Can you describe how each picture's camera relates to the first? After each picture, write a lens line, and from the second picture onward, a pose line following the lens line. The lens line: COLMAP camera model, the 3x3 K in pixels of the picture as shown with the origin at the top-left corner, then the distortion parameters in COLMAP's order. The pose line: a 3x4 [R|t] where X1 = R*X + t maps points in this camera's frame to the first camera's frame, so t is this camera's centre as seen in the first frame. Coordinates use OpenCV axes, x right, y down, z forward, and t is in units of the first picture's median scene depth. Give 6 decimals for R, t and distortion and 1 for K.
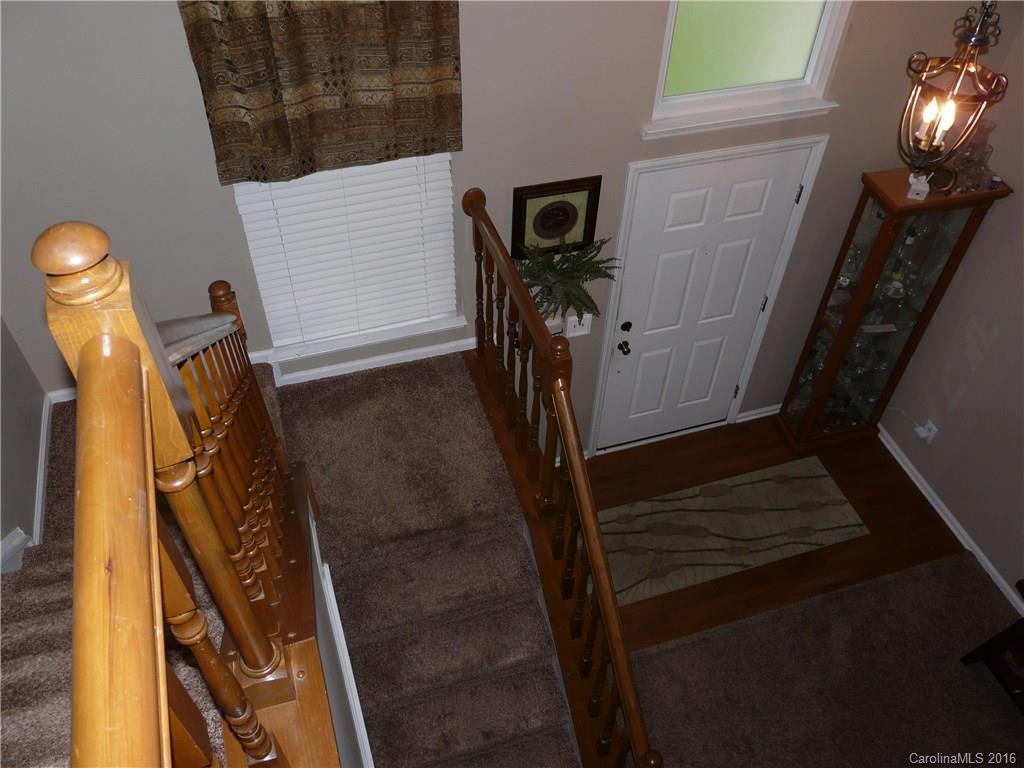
lens RADIAL K [[875.0, 0, 512.0], [0, 875.0, 384.0], [0, 0, 1]] dist [-0.003617, 0.005434]
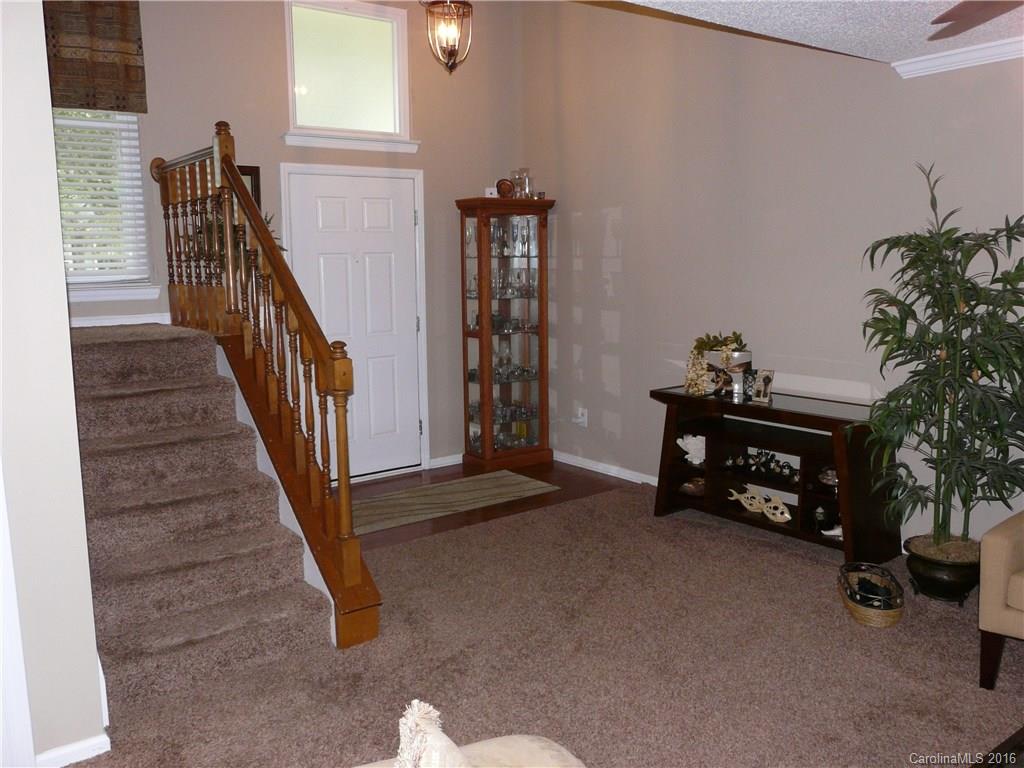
lens RADIAL K [[875.0, 0, 512.0], [0, 875.0, 384.0], [0, 0, 1]] dist [-0.003617, 0.005434]
pose [[0.940581, -0.081547, 0.329632, -0.005030], [0.270328, 0.767285, -0.581546, 0.894539], [-0.205498, 0.636100, 0.743739, 0.122748]]
